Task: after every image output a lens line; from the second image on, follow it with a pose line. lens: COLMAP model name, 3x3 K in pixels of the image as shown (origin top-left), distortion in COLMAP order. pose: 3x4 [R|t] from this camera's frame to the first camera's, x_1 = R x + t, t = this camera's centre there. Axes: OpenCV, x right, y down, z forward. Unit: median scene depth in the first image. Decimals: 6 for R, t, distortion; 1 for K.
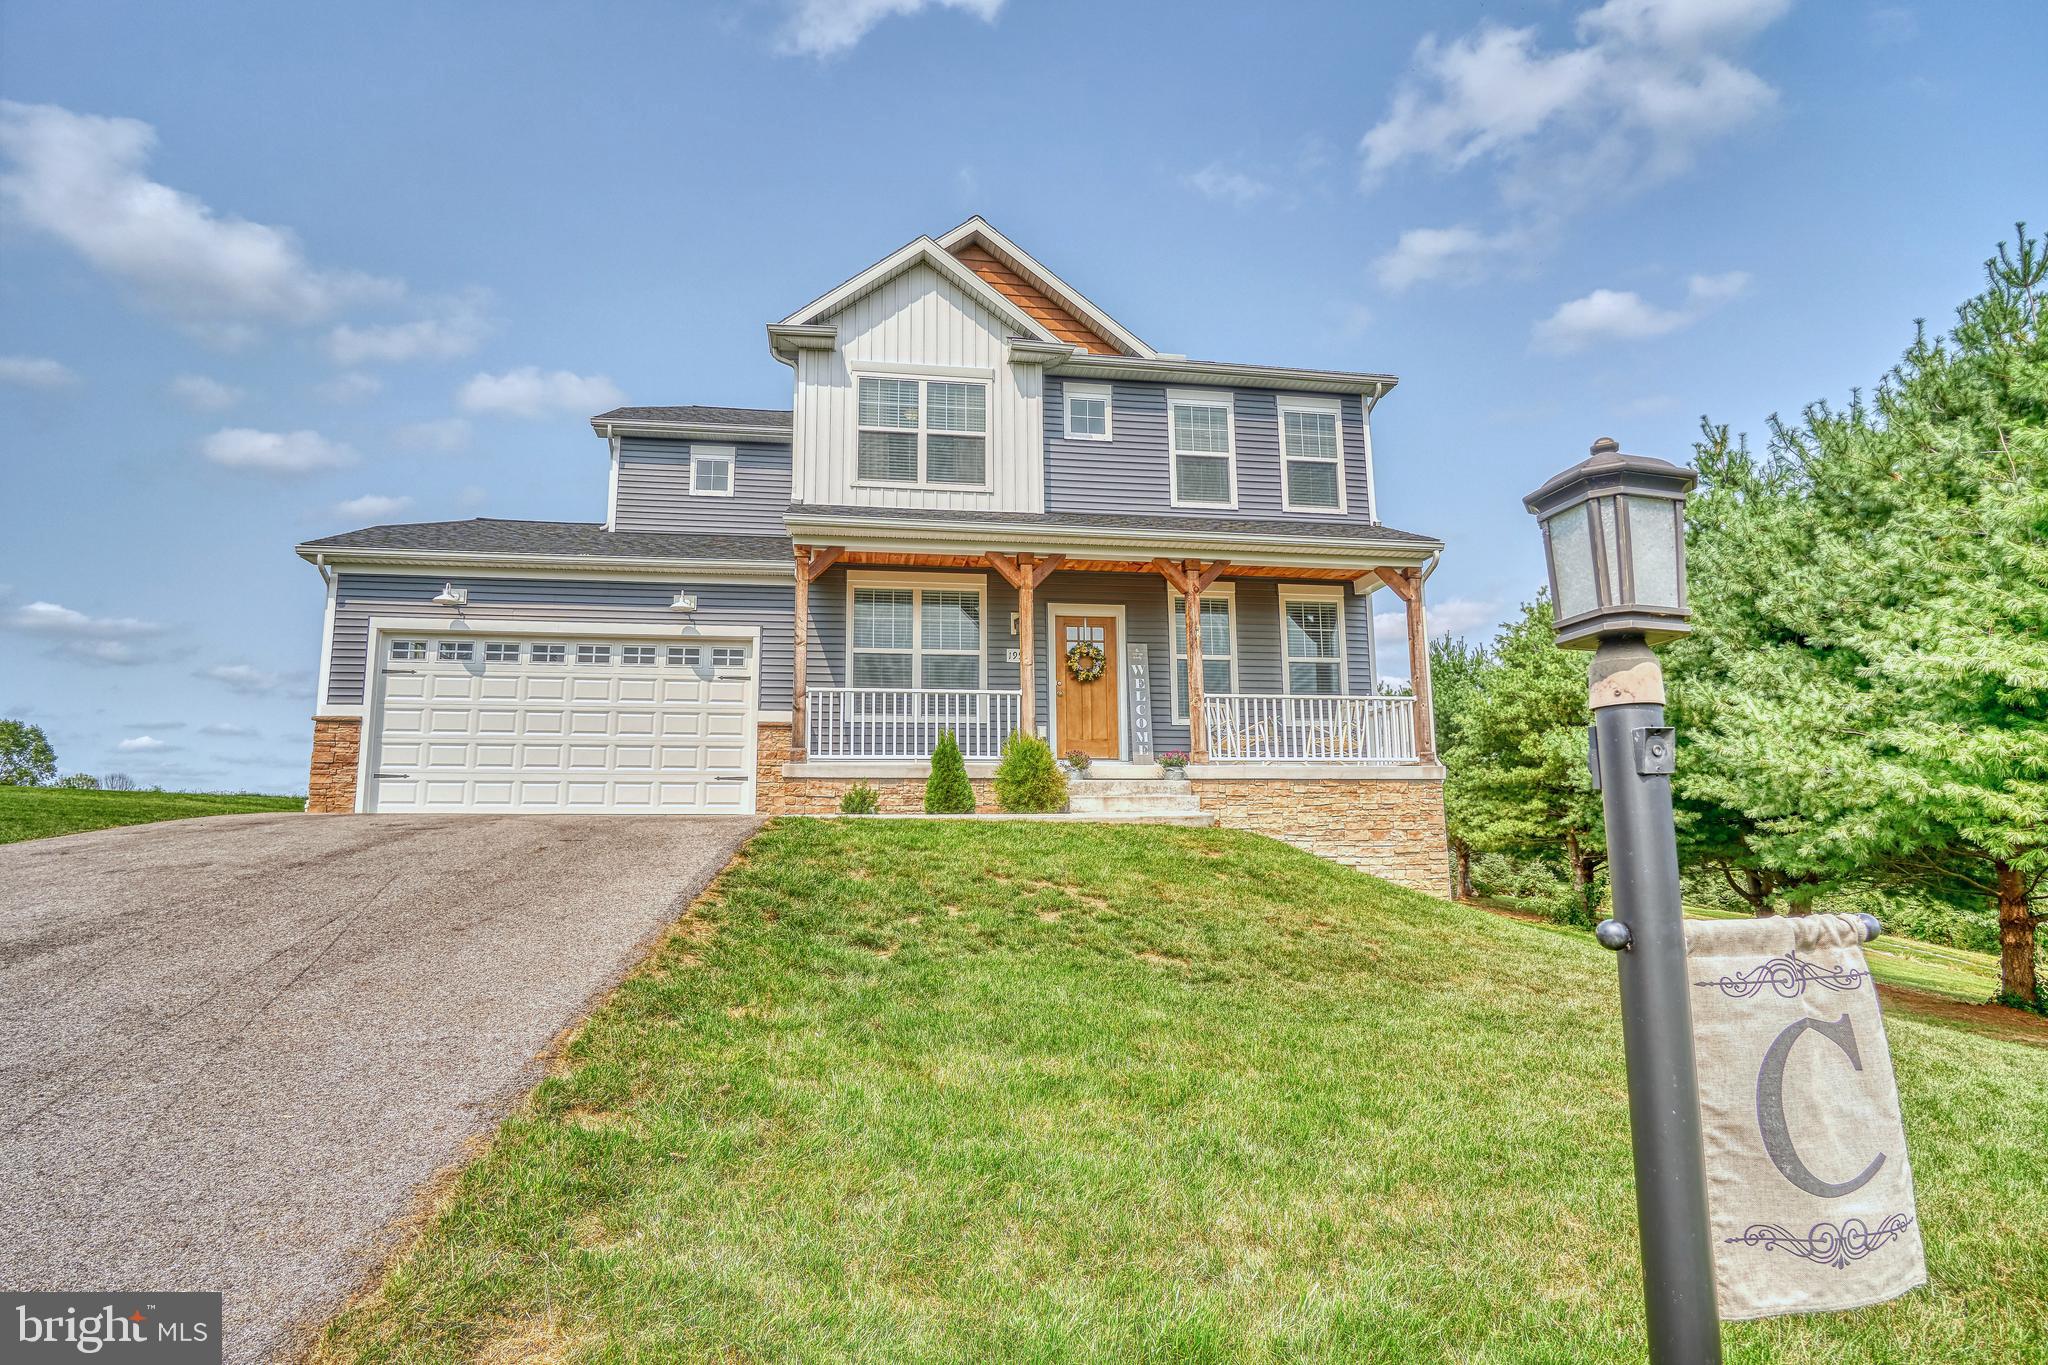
lens RADIAL K [[1088.6, 0, 1011.8], [0, 1088.6, 689.3], [0, 0, 1]] dist [-0.028179, 0.000588]
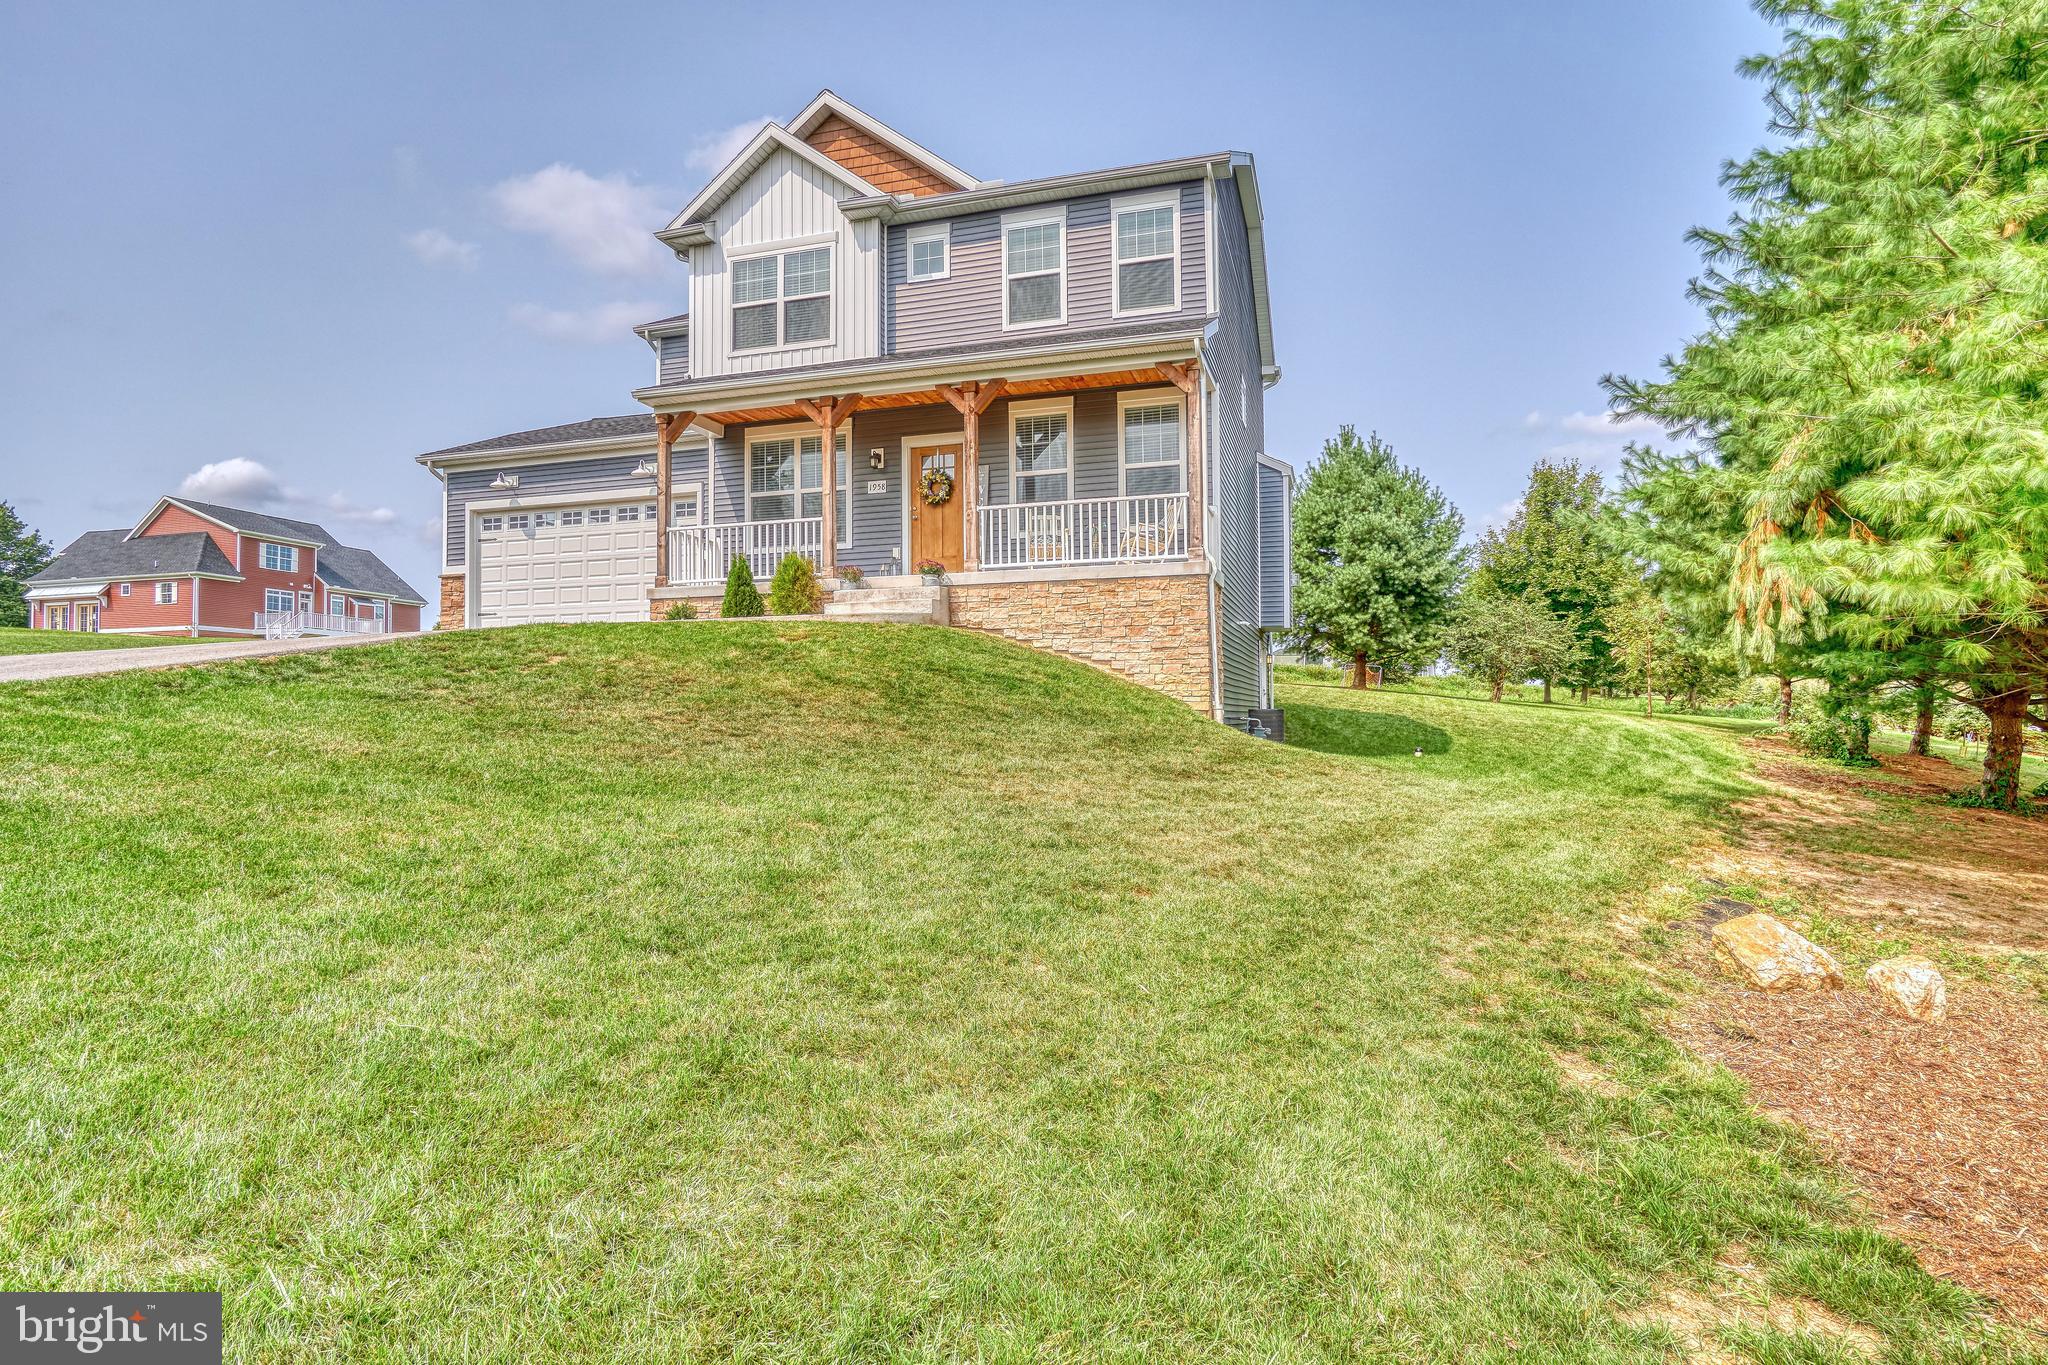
lens RADIAL K [[1088.6, 0, 1011.8], [0, 1088.6, 689.3], [0, 0, 1]] dist [-0.028179, 0.000588]
pose [[0.898255, -0.009222, -0.439378, 0.641247], [0.067609, 0.990778, 0.117423, 0.055707], [0.434243, -0.135182, 0.890595, 0.018719]]
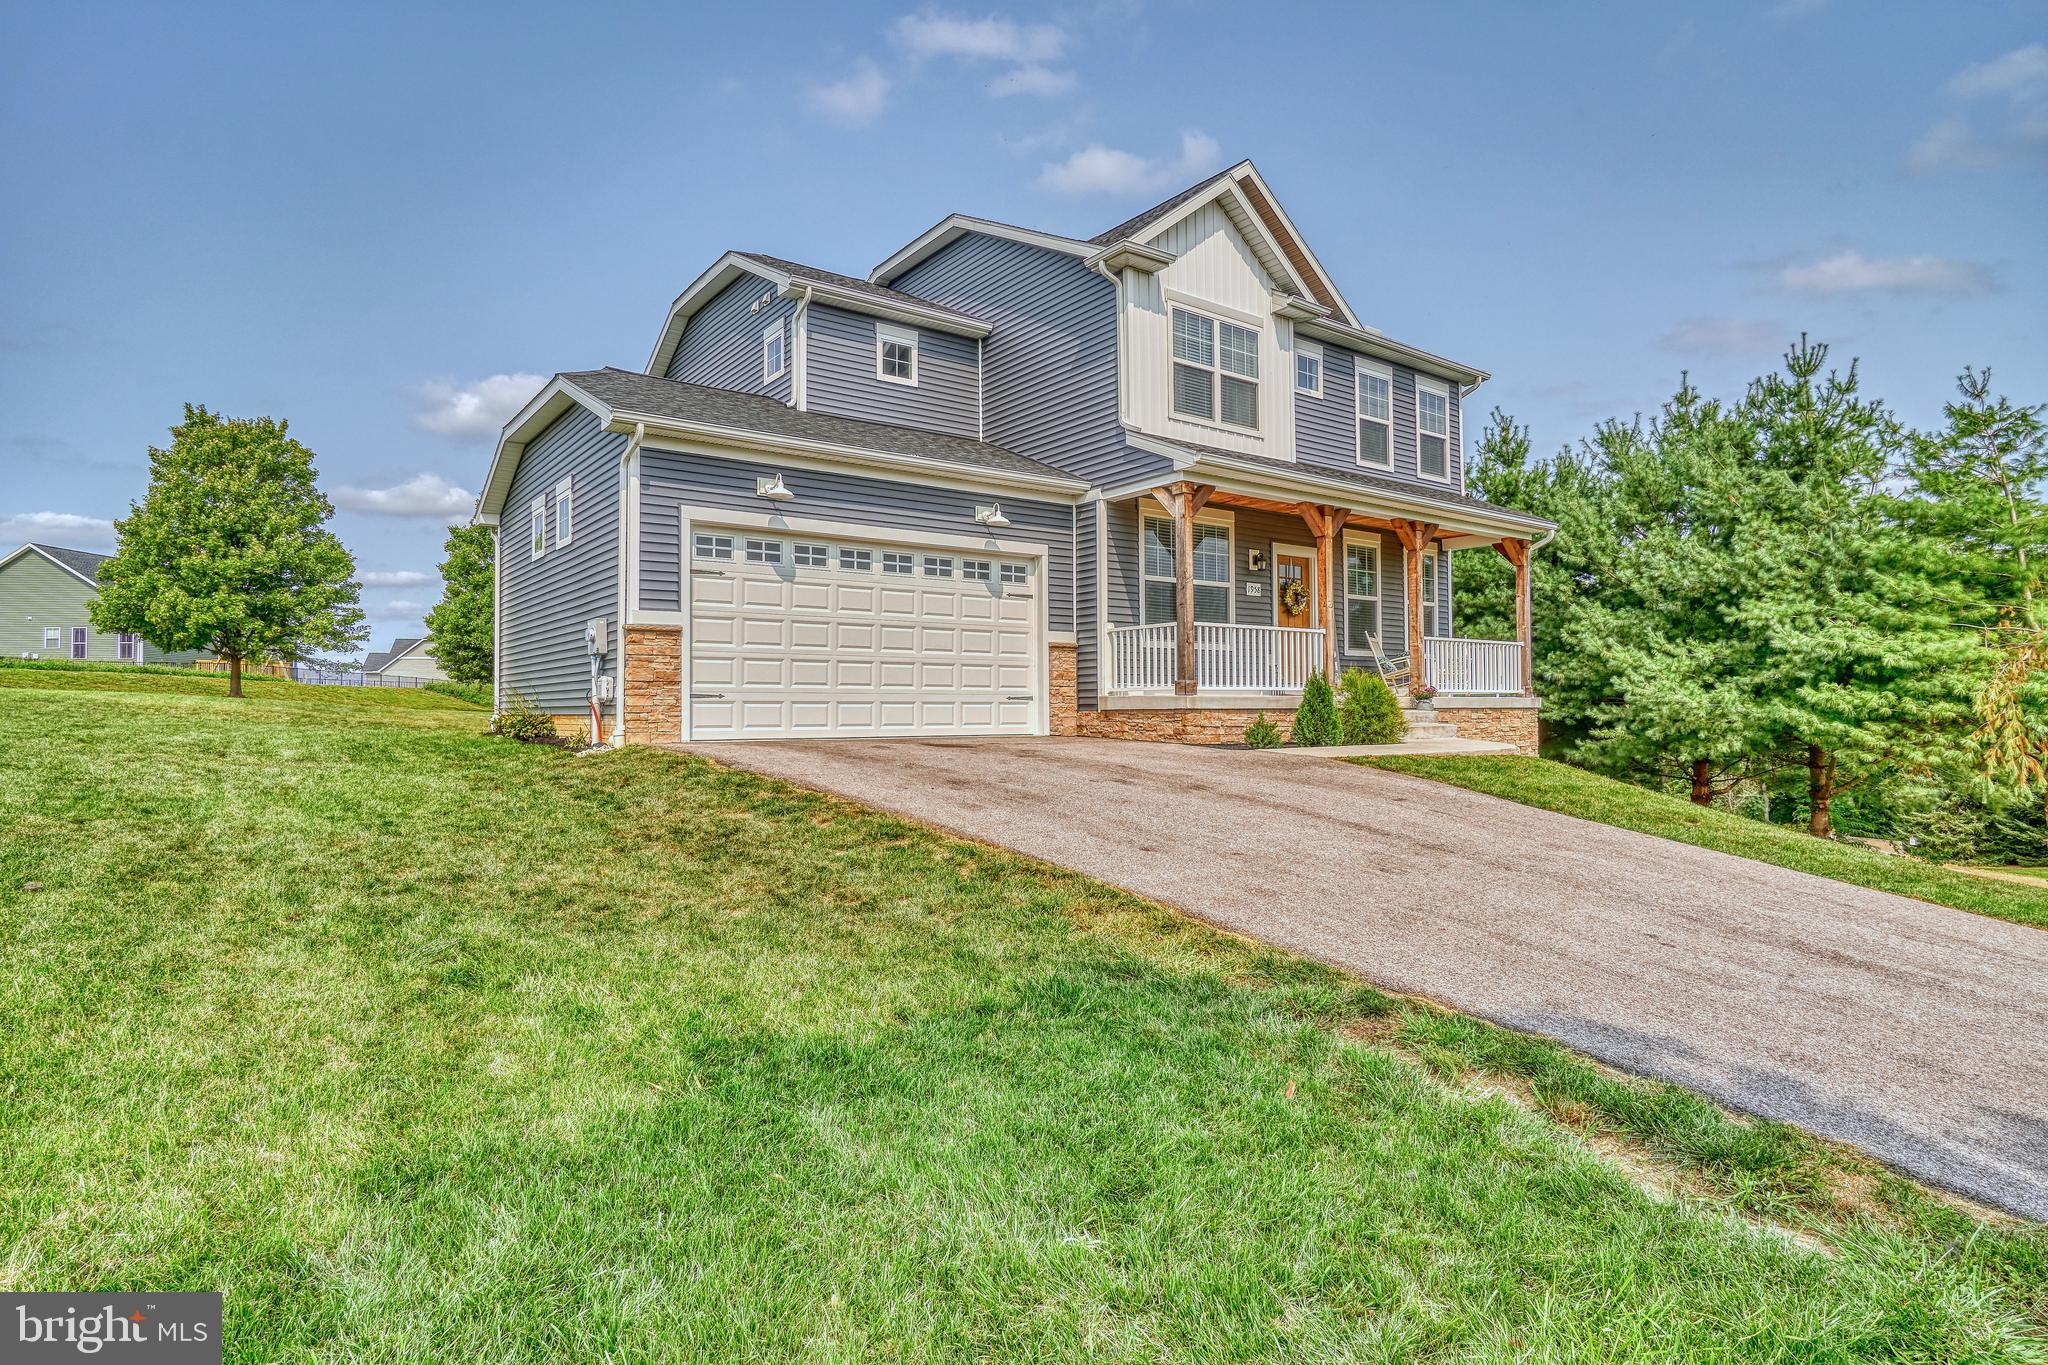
lens RADIAL K [[1088.6, 0, 1011.8], [0, 1088.6, 689.3], [0, 0, 1]] dist [-0.028179, 0.000588]
pose [[0.892663, 0.014165, 0.450503, -0.717210], [-0.072491, 0.991006, 0.112479, -0.037497], [-0.444858, -0.133064, 0.885661, 0.125759]]
